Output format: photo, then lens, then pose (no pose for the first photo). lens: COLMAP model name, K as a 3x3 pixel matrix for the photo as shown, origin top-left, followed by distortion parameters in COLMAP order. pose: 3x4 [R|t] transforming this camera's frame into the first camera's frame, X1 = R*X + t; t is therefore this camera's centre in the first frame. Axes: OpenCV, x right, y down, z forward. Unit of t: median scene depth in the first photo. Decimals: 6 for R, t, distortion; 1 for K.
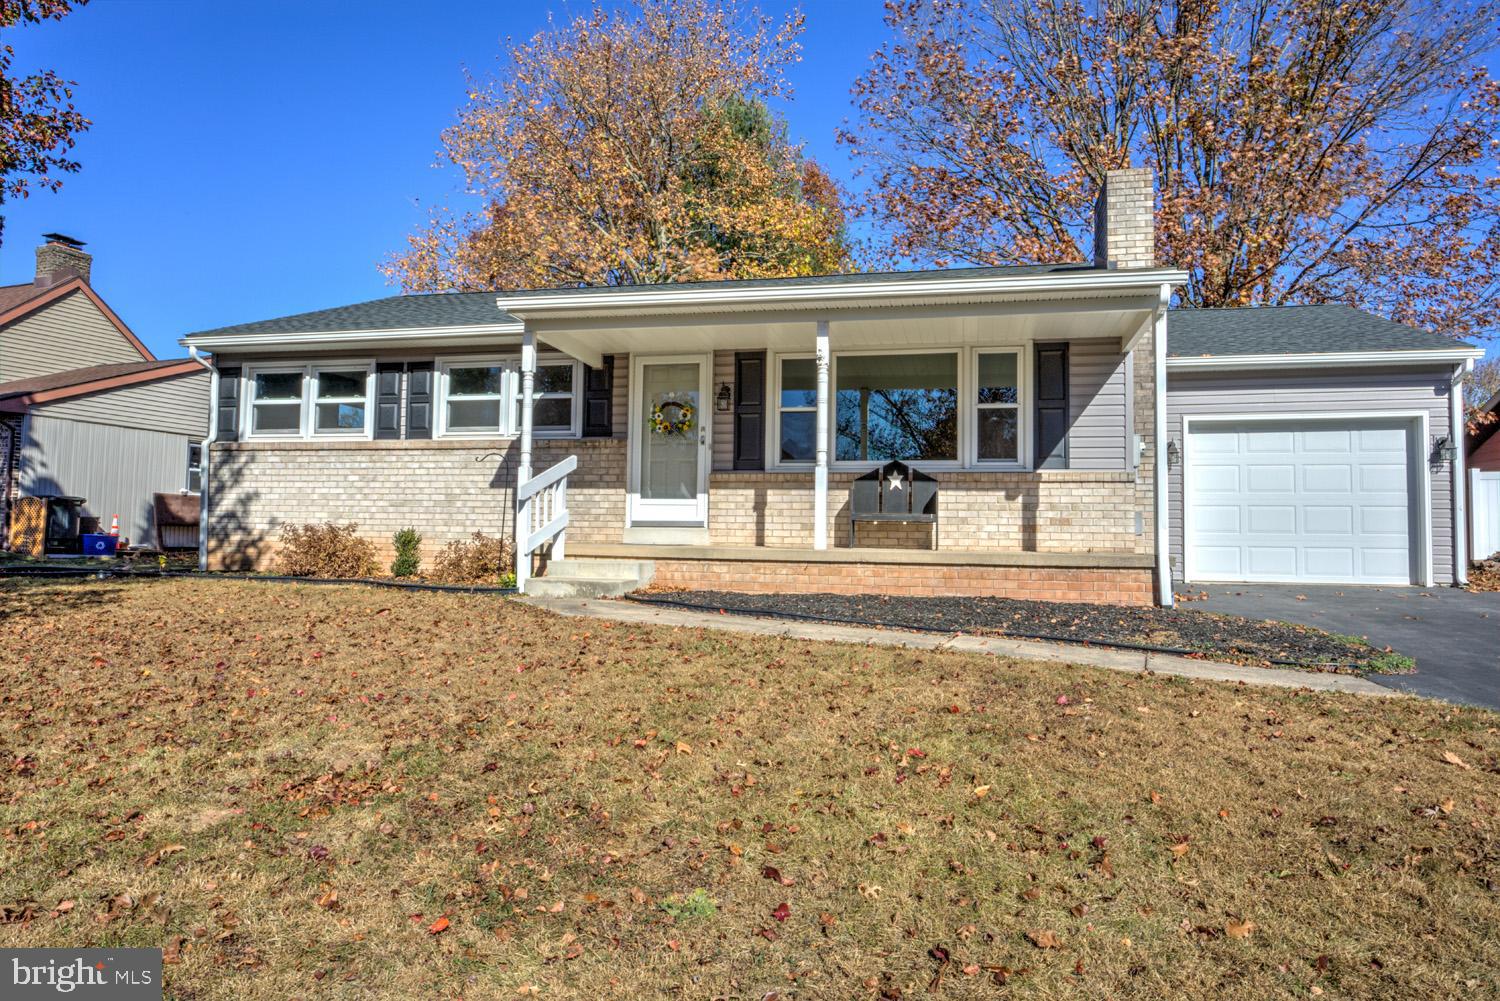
lens RADIAL K [[984.5, 0, 748.1], [0, 984.5, 504.2], [0, 0, 1]] dist [-0.009653, 0.001935]
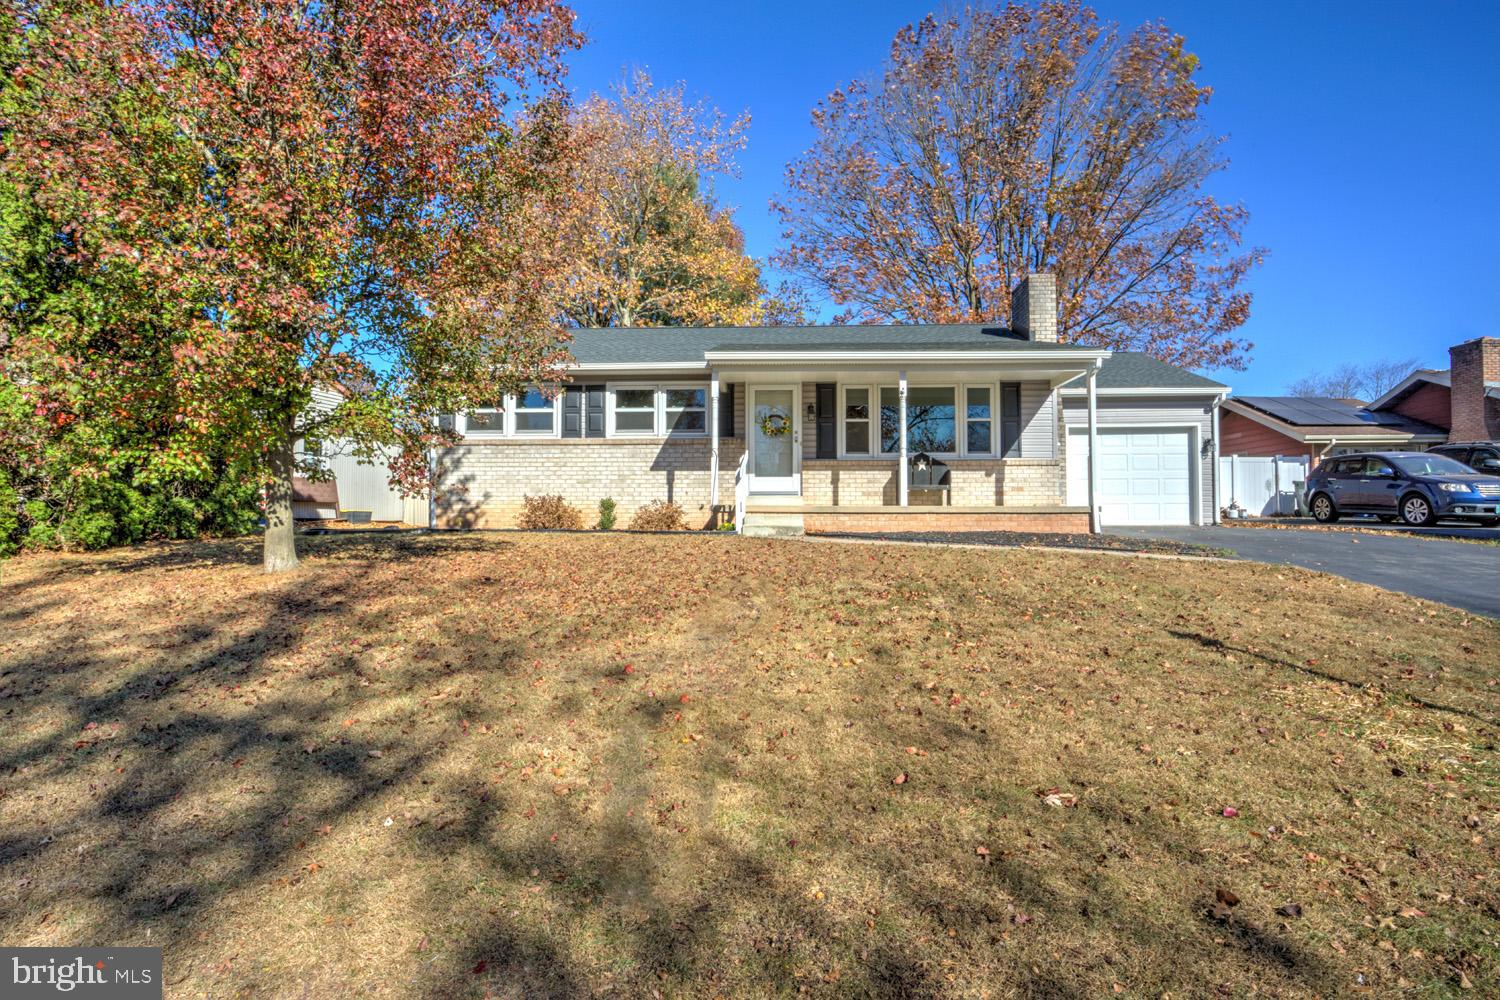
lens RADIAL K [[840.5, 0, 754.1], [0, 840.5, 503.3], [0, 0, 1]] dist [-0.015120, 0.000123]
pose [[0.982235, -0.012553, 0.187234, -0.363015], [0.007949, 0.999648, 0.025316, 0.002169], [-0.187486, -0.023378, 0.981989, -0.304702]]
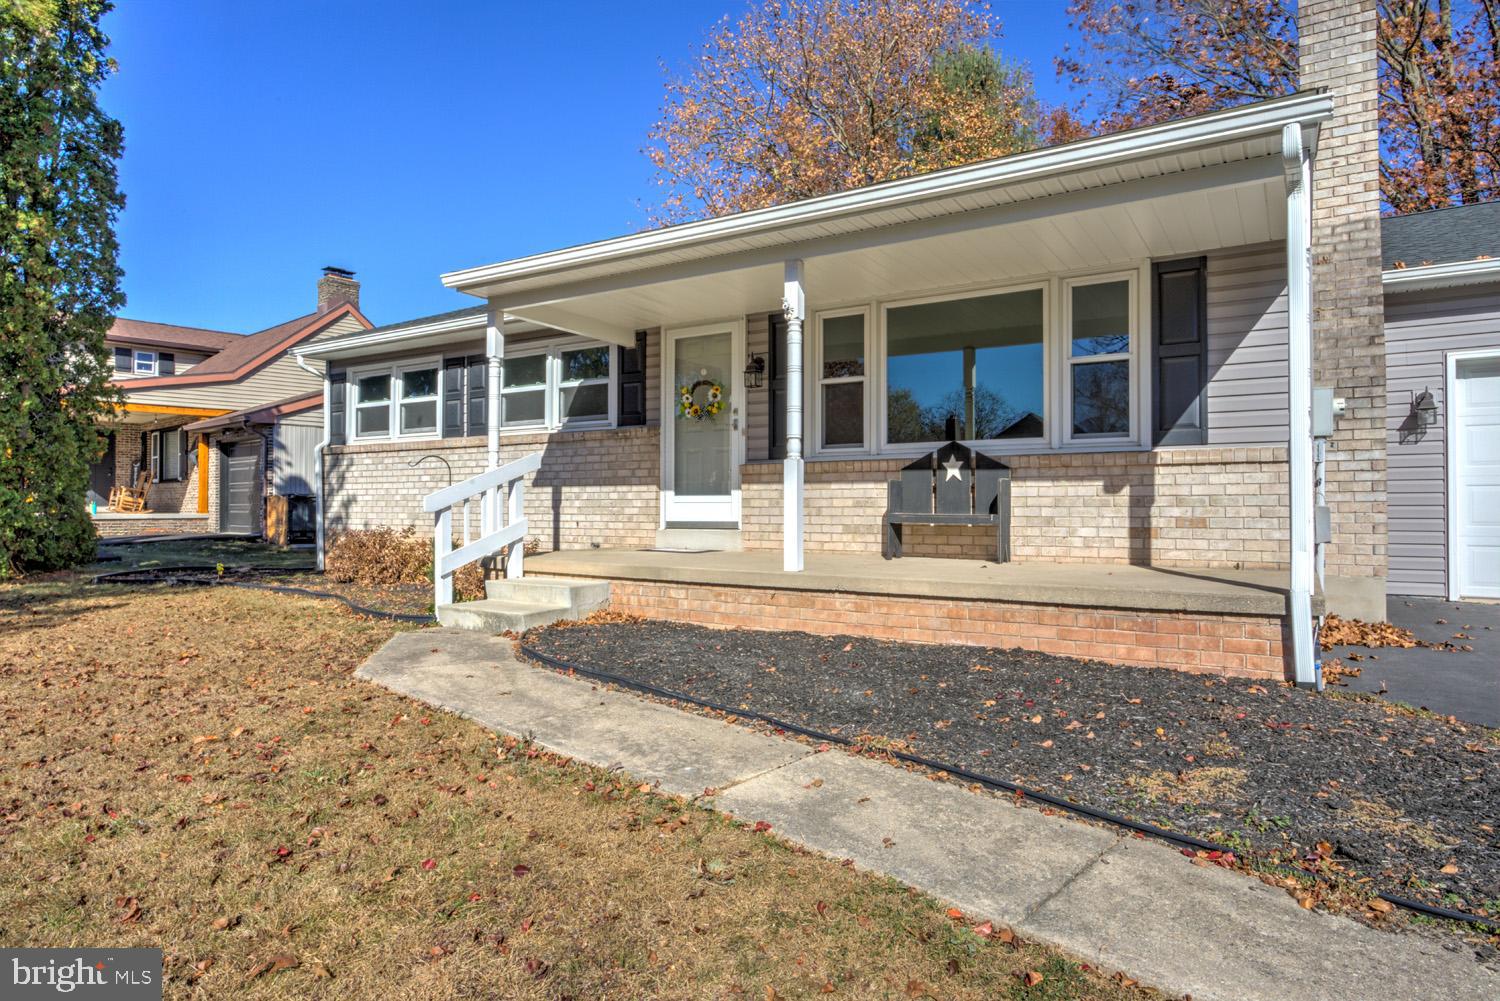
lens RADIAL K [[896.6, 0, 738.1], [0, 896.6, 504.4], [0, 0, 1]] dist [-0.007206, -0.000466]
pose [[0.940527, -0.016565, -0.339316, 0.211519], [0.028720, 0.999112, 0.030832, -0.020900], [0.338504, -0.038743, 0.940167, 0.284023]]
